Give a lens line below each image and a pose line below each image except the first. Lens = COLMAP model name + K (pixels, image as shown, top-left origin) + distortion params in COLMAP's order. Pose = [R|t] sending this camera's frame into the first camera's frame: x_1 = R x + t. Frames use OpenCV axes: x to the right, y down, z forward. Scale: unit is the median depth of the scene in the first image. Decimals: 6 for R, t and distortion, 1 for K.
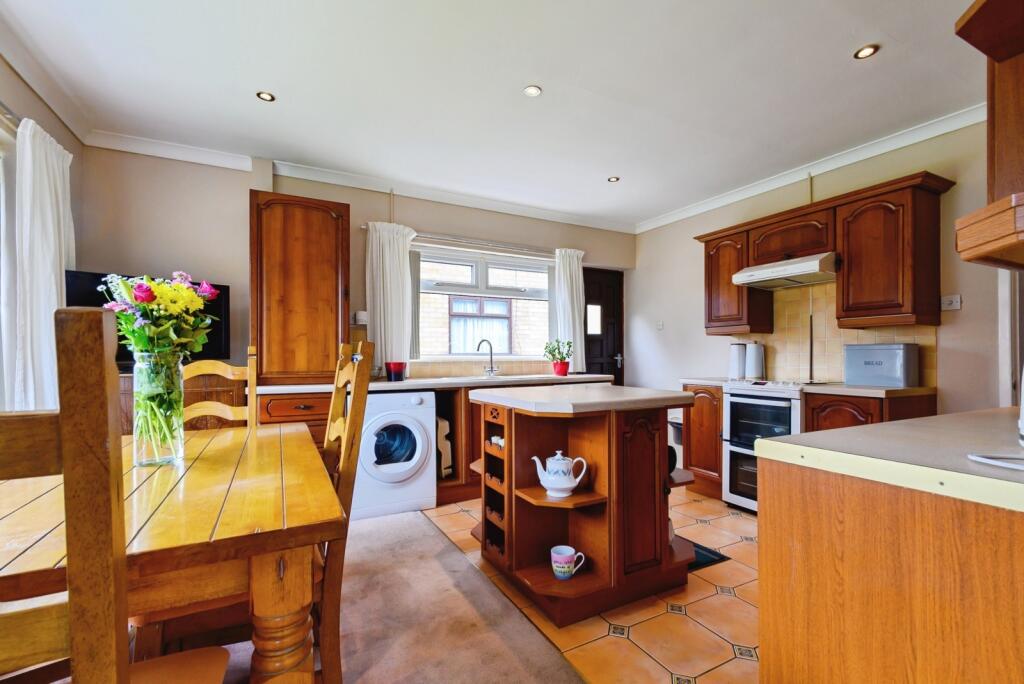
lens RADIAL K [[439.9, 0, 511.9], [0, 439.9, 358.1], [0, 0, 1]] dist [0.000414, 0.000123]
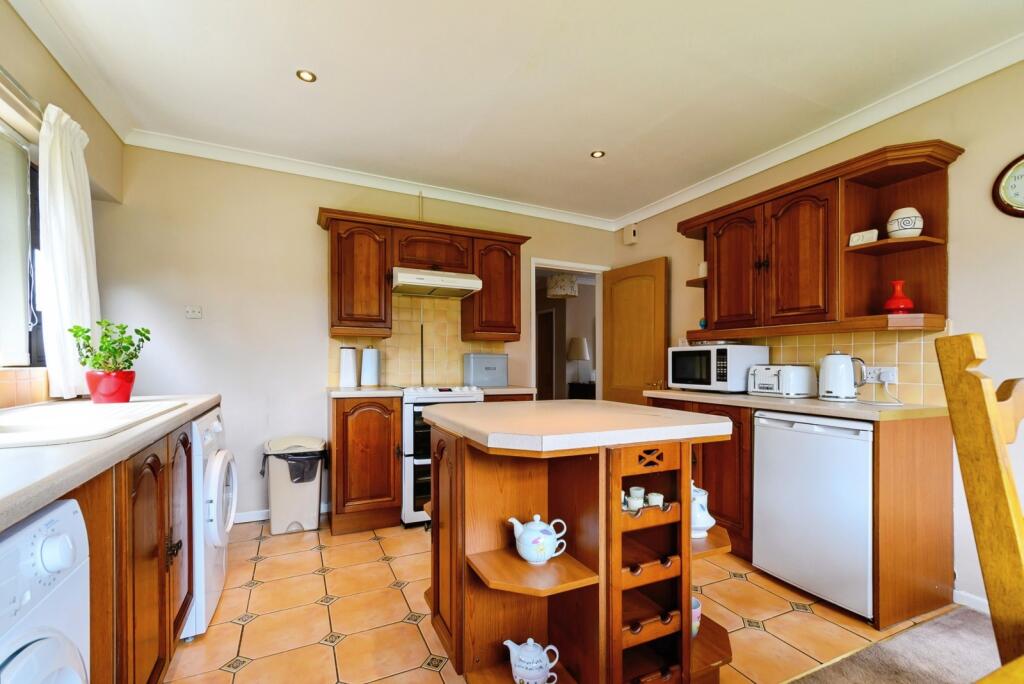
lens RADIAL K [[454.4, 0, 512.8], [0, 454.4, 364.9], [0, 0, 1]] dist [-0.000568, 0.000024]
pose [[0.037180, -0.004899, 0.999297, -0.490091], [-0.003172, 0.999982, 0.005020, -0.005122], [-0.999304, -0.003356, 0.037164, 0.838997]]
